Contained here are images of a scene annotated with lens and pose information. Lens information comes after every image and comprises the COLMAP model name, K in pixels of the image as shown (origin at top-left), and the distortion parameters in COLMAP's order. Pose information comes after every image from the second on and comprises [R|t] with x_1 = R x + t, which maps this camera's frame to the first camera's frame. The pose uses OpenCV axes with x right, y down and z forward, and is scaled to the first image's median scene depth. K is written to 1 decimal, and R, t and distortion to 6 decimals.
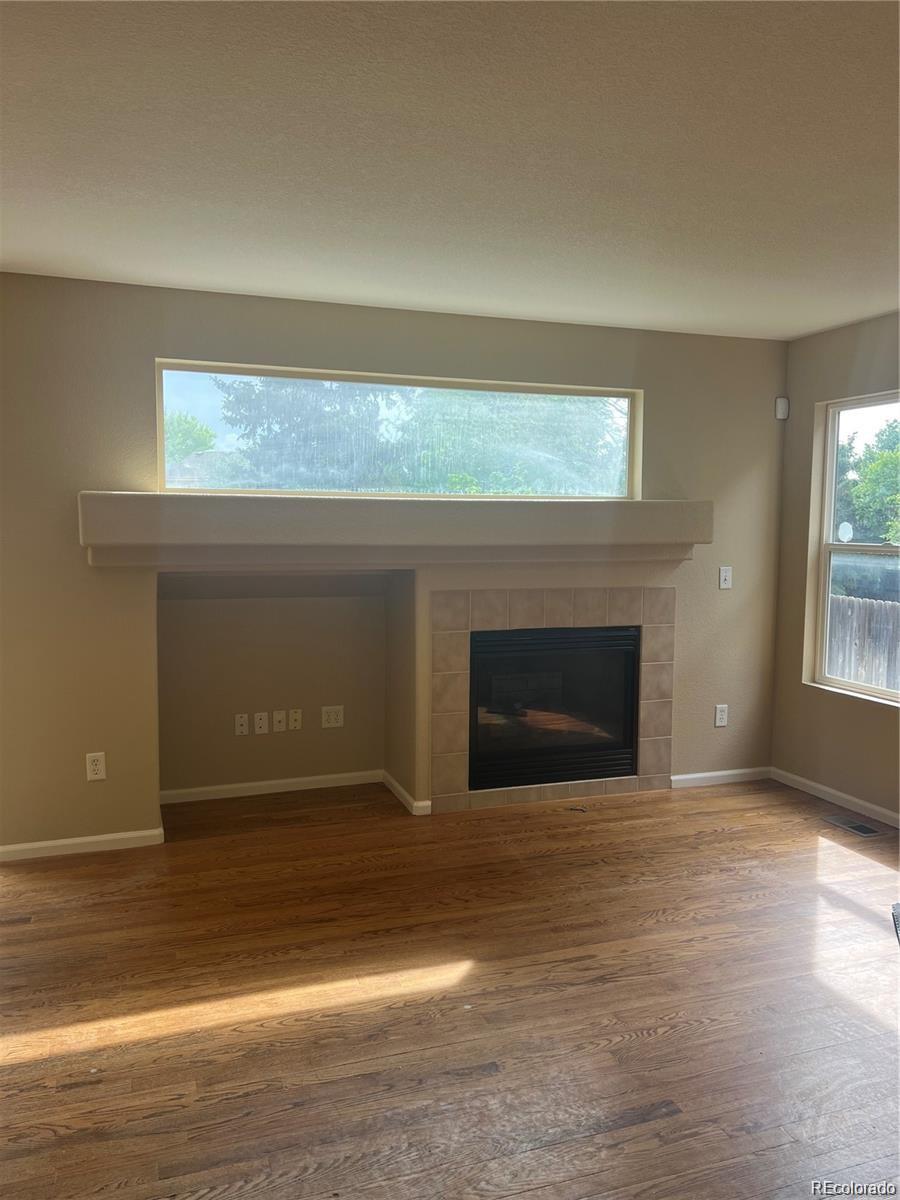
lens RADIAL K [[903.3, 0, 449.0], [0, 903.3, 600.0], [0, 0, 1]] dist [0.076364, -0.061845]
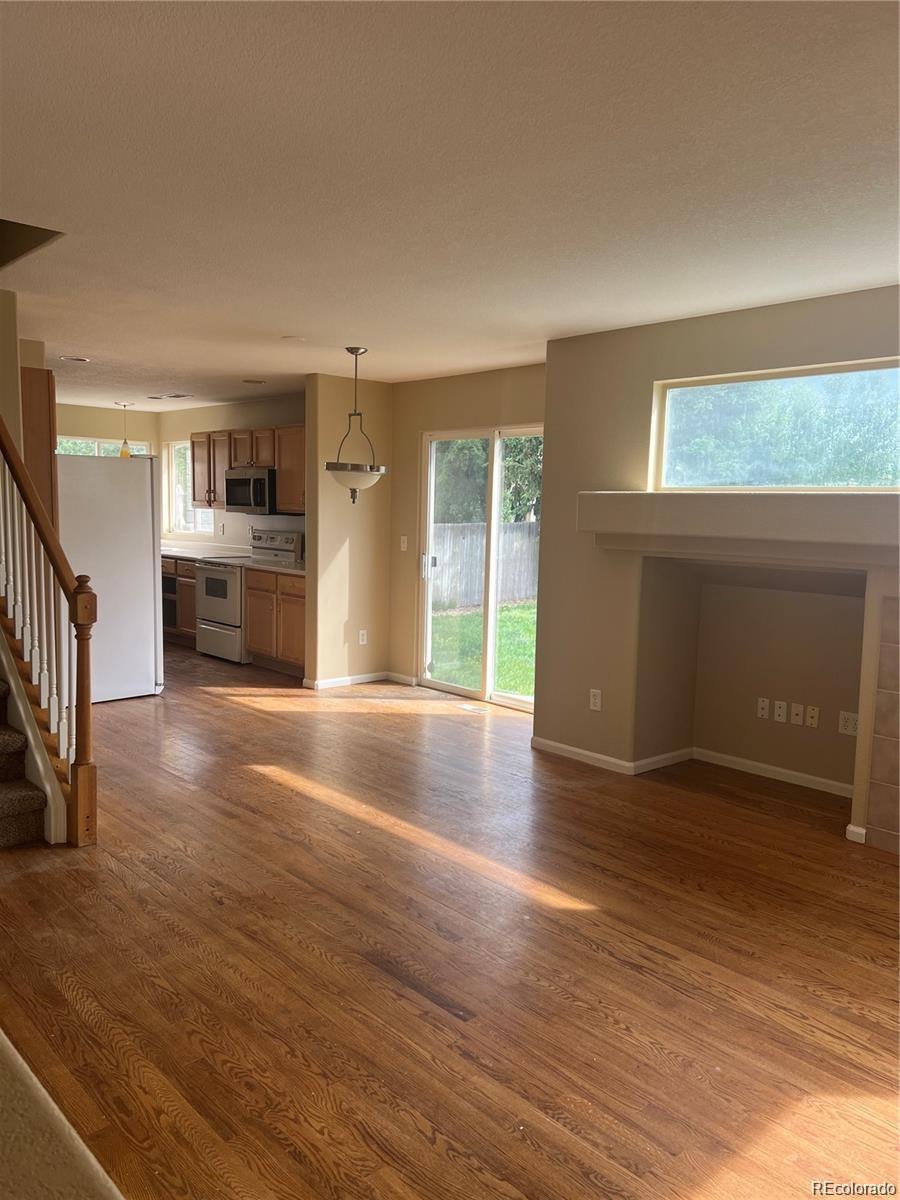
lens RADIAL K [[903.3, 0, 452.8], [0, 903.3, 603.4], [0, 0, 1]] dist [0.076364, -0.061845]
pose [[0.390948, 0.100480, -0.914912, 0.629343], [-0.100358, 0.992750, 0.066145, -0.019688], [0.914925, 0.065959, 0.398197, 0.249499]]
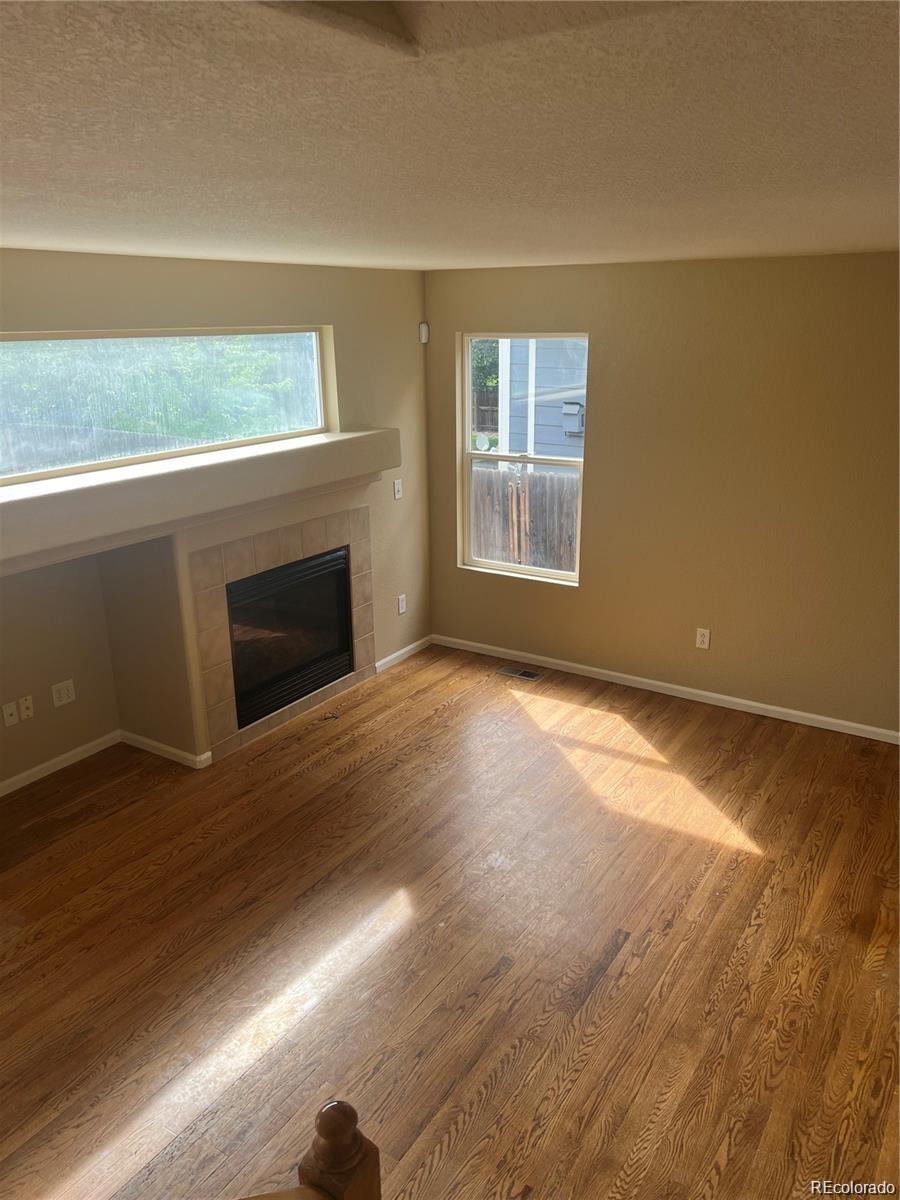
lens RADIAL K [[903.3, 0, 456.6], [0, 903.3, 599.9], [0, 0, 1]] dist [0.076364, -0.061845]
pose [[0.787512, -0.199197, 0.583220, -0.370730], [0.065957, 0.968131, 0.241602, -0.177584], [-0.612760, -0.151797, 0.775553, 0.049223]]
